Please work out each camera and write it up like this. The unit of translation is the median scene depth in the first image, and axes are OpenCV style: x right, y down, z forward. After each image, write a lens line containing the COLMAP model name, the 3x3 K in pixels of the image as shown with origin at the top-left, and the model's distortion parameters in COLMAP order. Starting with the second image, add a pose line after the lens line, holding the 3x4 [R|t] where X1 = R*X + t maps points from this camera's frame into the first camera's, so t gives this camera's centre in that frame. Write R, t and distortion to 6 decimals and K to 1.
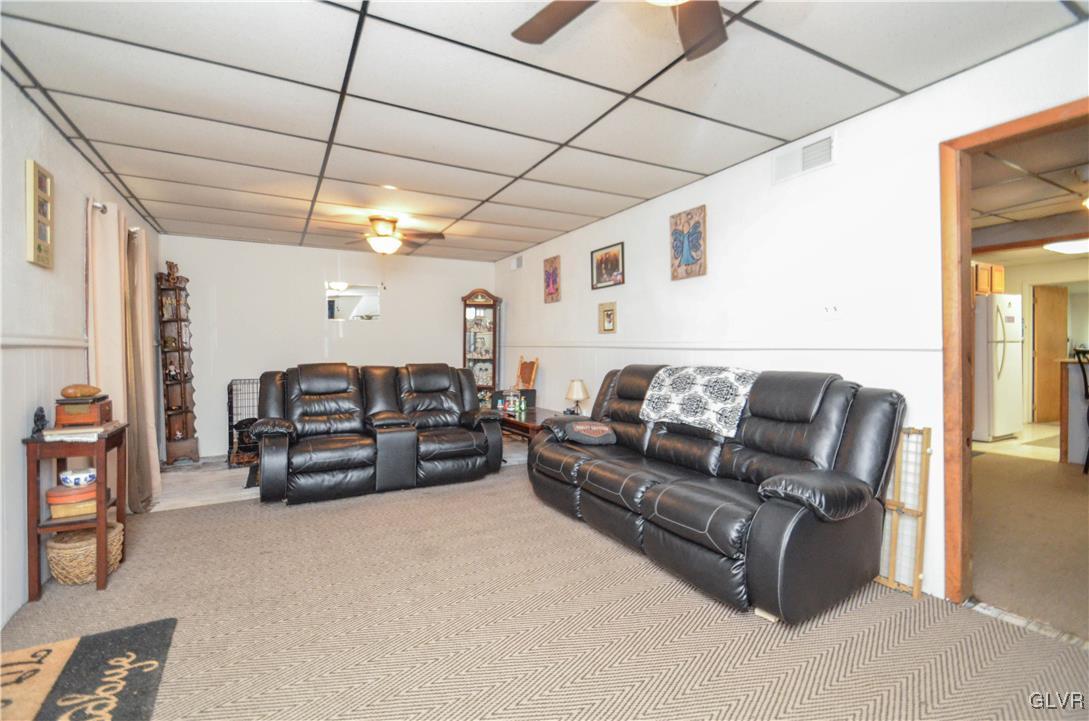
lens RADIAL K [[499.7, 0, 542.1], [0, 499.7, 354.0], [0, 0, 1]] dist [0.036615, -0.015743]
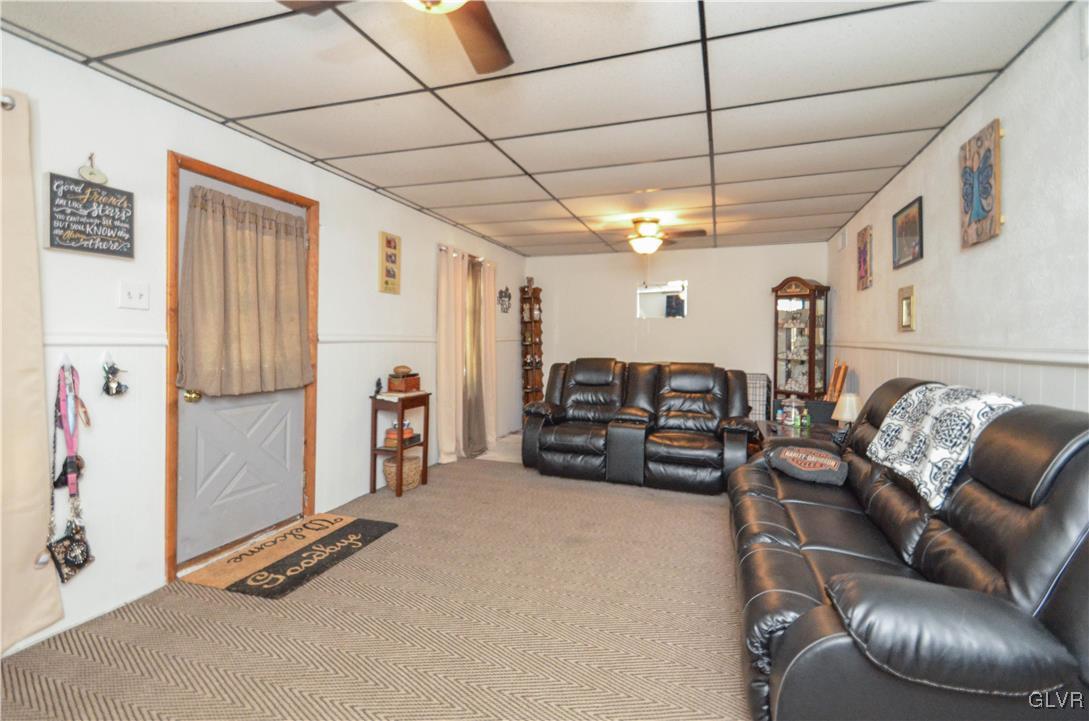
lens RADIAL K [[520.1, 0, 545.1], [0, 520.1, 339.2], [0, 0, 1]] dist [0.035610, -0.000174]
pose [[0.664485, 0.011778, -0.747208, 0.365731], [-0.023753, 0.999703, -0.005366, -0.014922], [0.746924, 0.021314, 0.664568, 0.148429]]
